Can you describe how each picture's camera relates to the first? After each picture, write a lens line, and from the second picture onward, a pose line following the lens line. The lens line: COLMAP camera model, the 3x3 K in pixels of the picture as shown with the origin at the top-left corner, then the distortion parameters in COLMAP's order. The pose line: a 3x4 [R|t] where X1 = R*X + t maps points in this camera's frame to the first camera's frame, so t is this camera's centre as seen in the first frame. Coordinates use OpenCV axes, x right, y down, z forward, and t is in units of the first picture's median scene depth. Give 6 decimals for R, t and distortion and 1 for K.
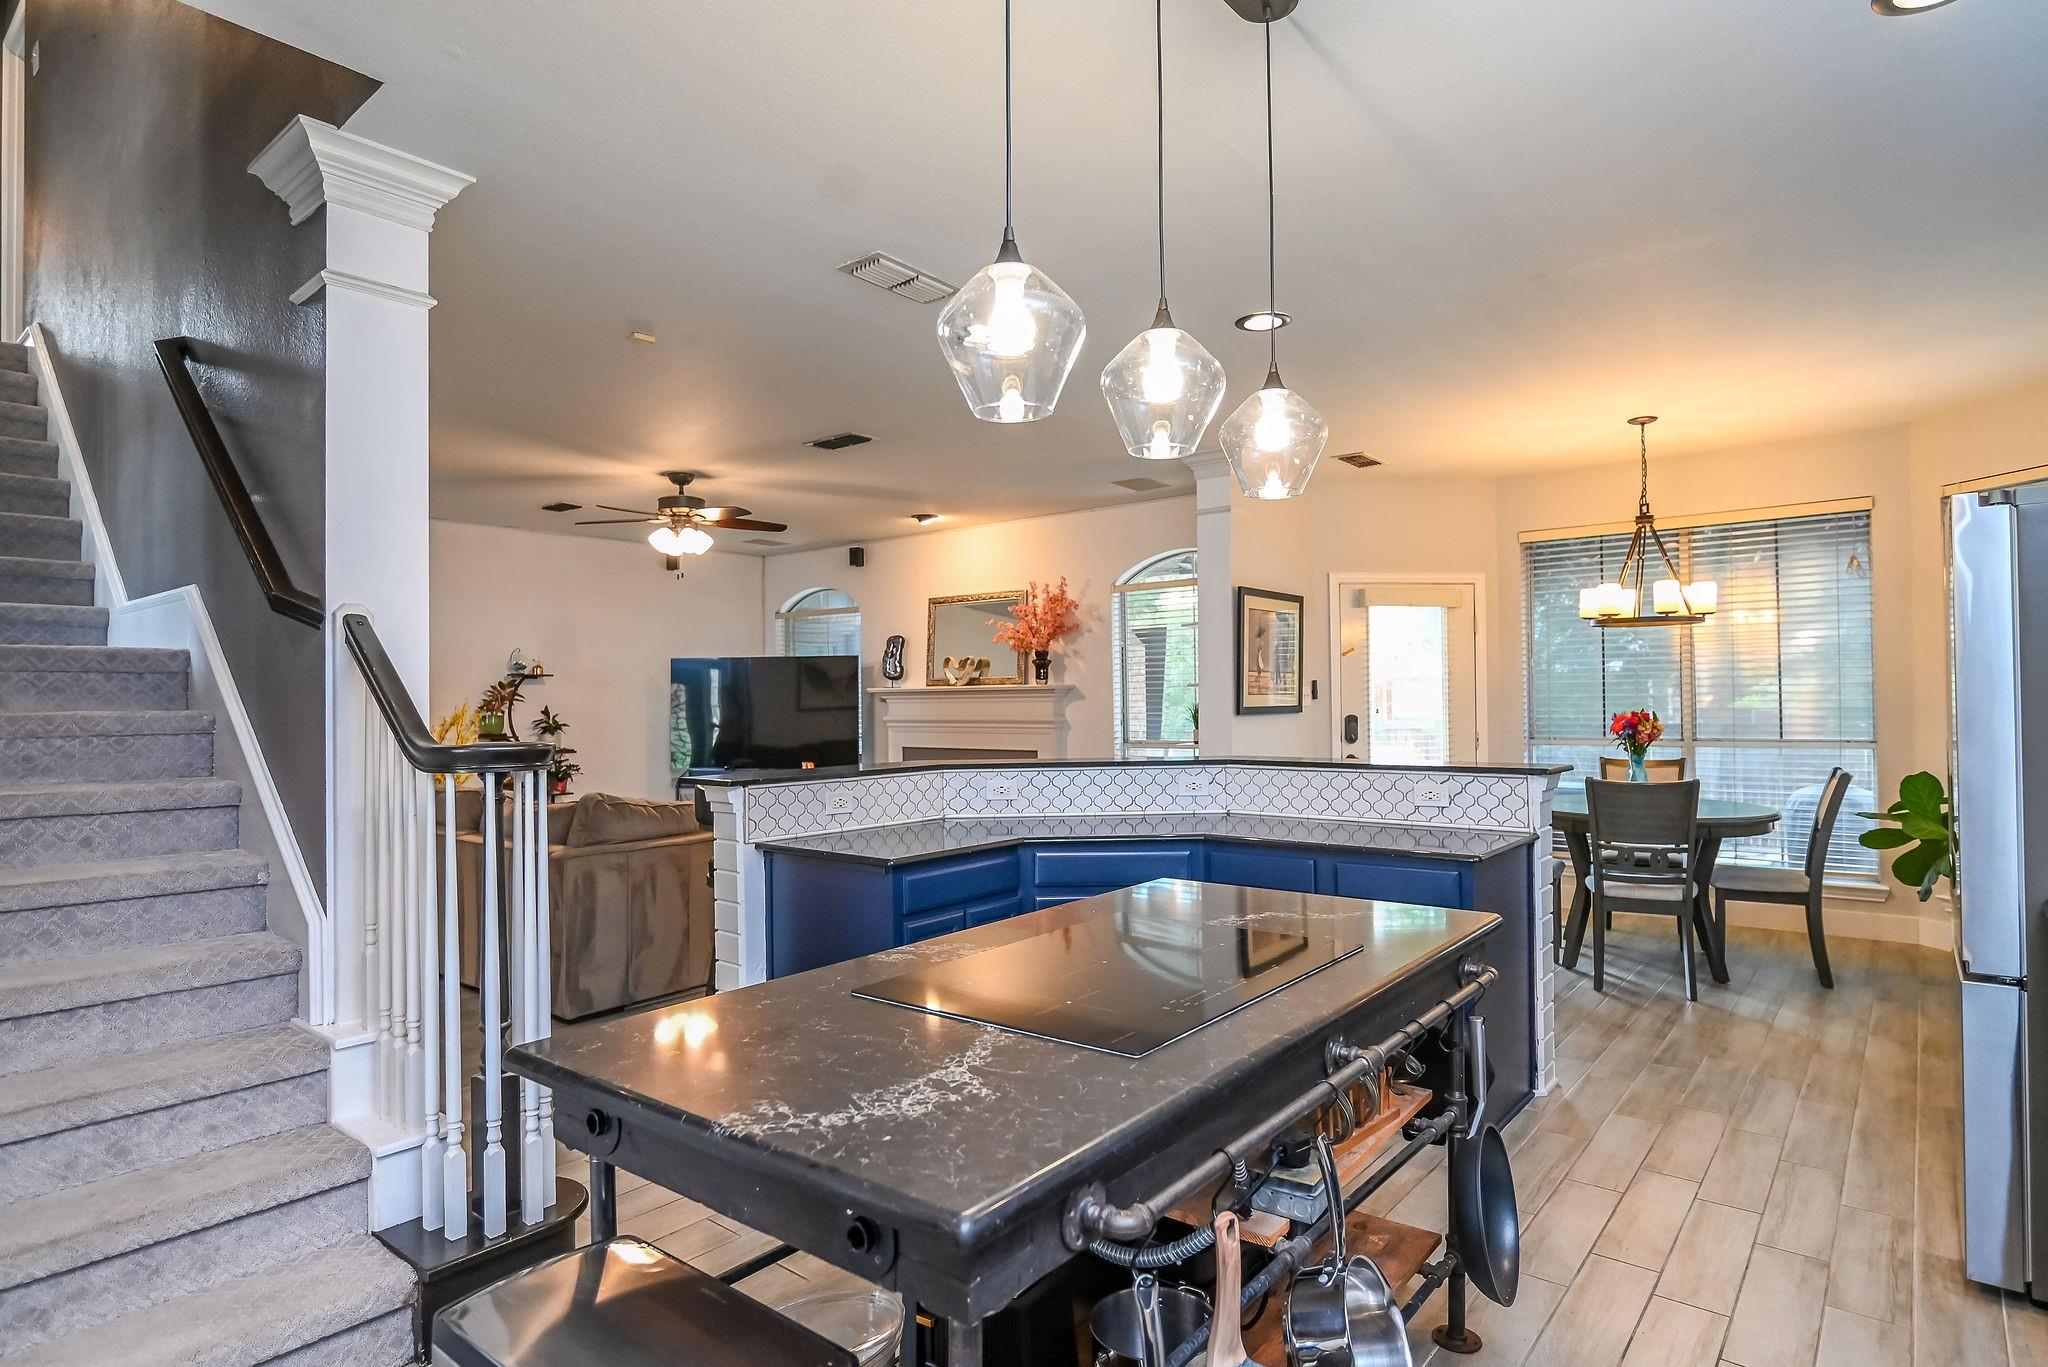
lens RADIAL K [[1086.5, 0, 1034.7], [0, 1086.5, 690.4], [0, 0, 1]] dist [-0.005451, -0.000630]
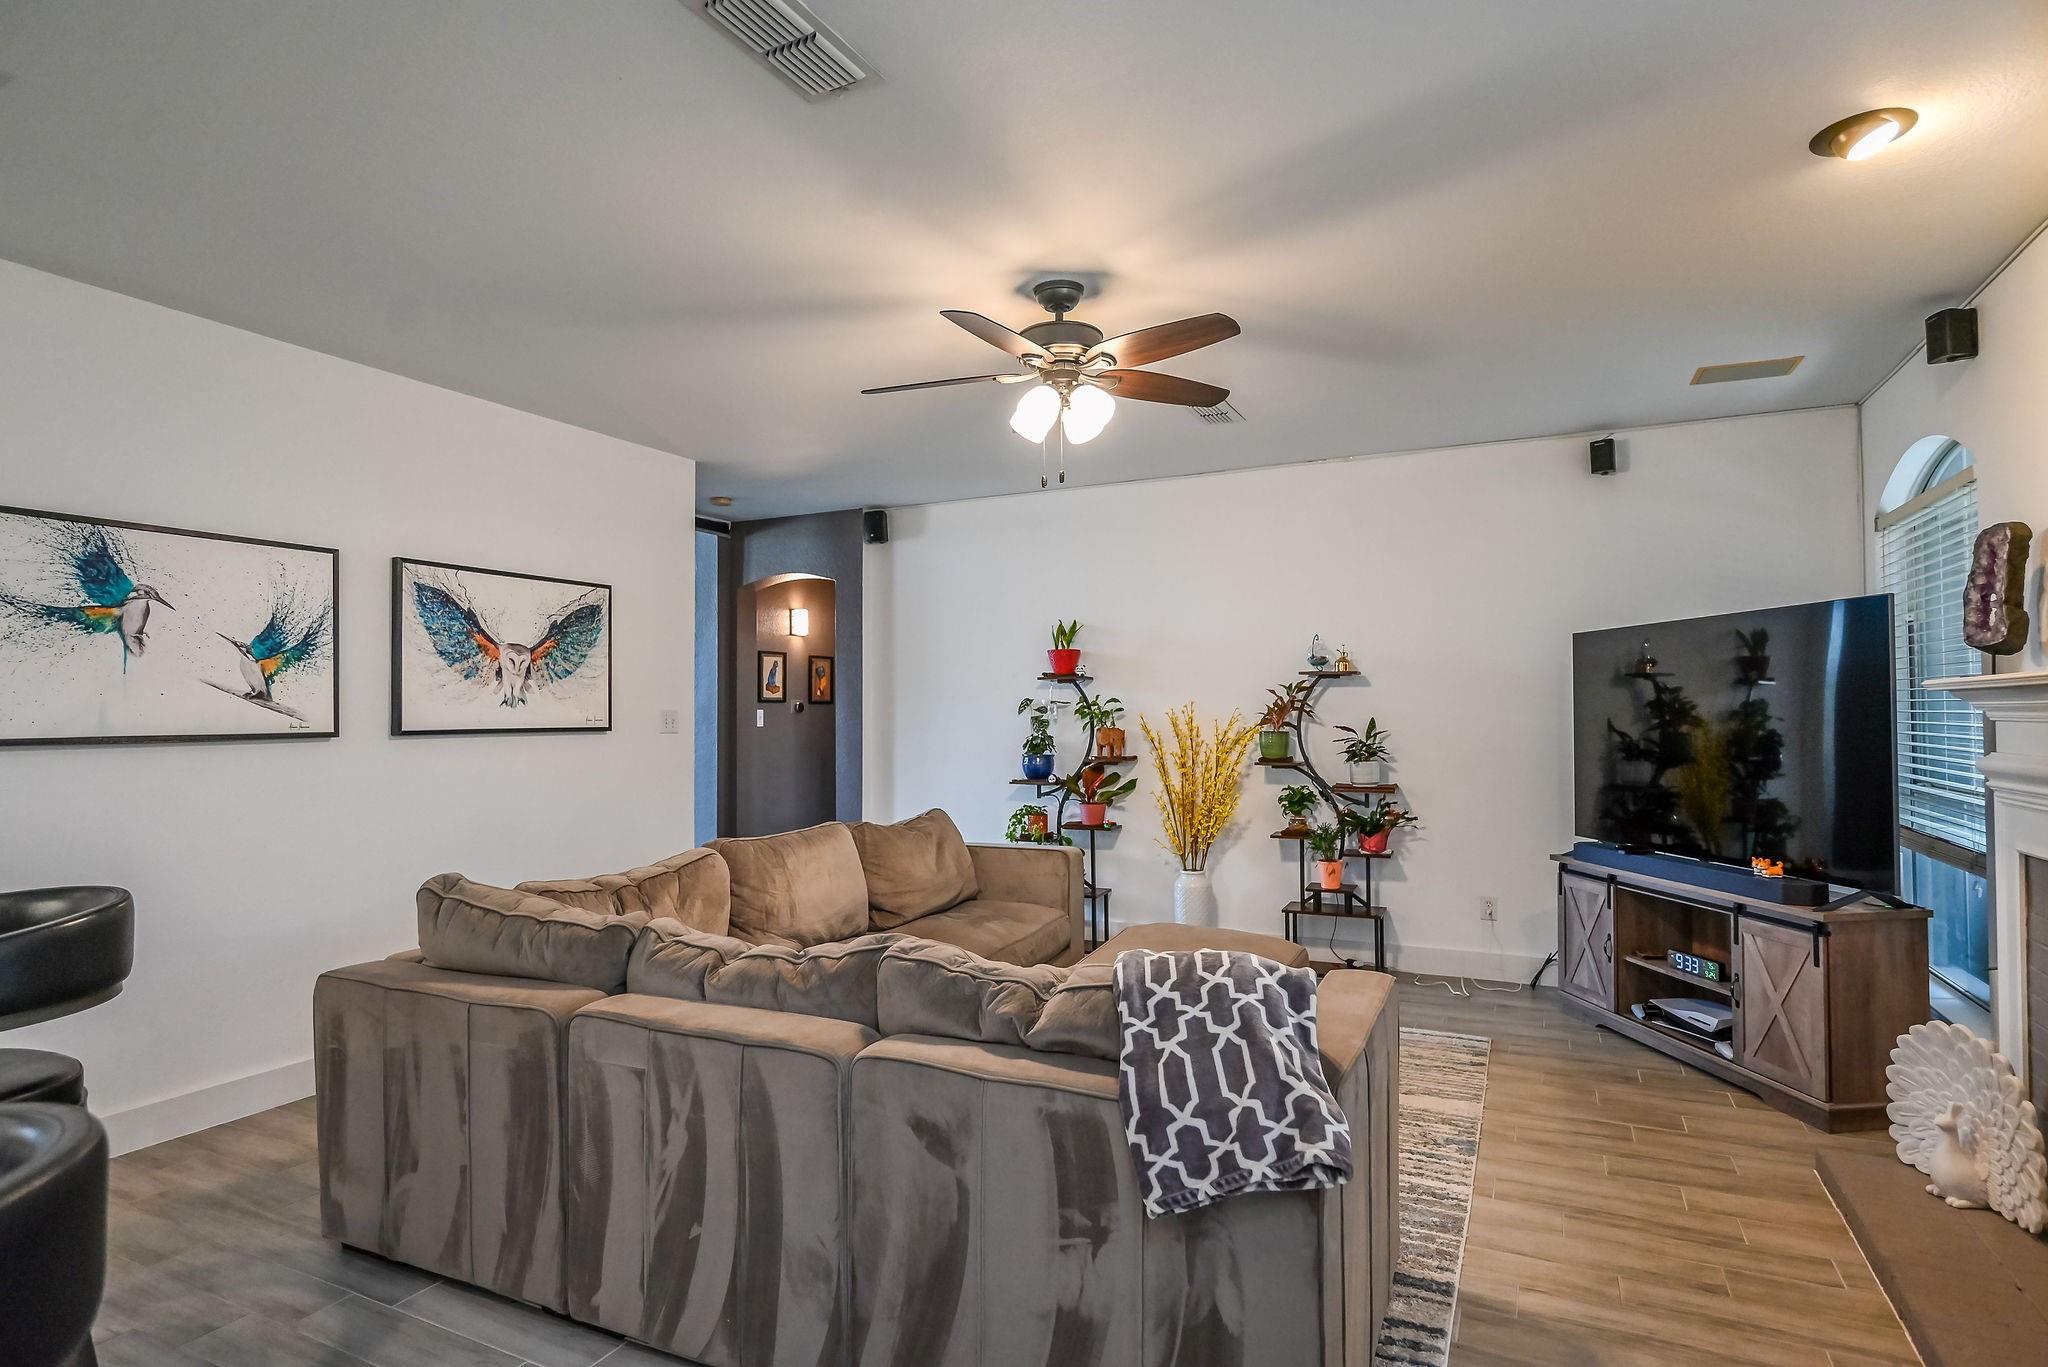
lens RADIAL K [[1086.5, 0, 1034.7], [0, 1086.5, 690.4], [0, 0, 1]] dist [-0.005451, -0.000630]
pose [[0.227934, -0.012553, -0.973596, 0.146946], [0.011427, 0.999883, -0.010217, 0.001553], [0.973609, -0.008797, 0.228051, 0.680822]]
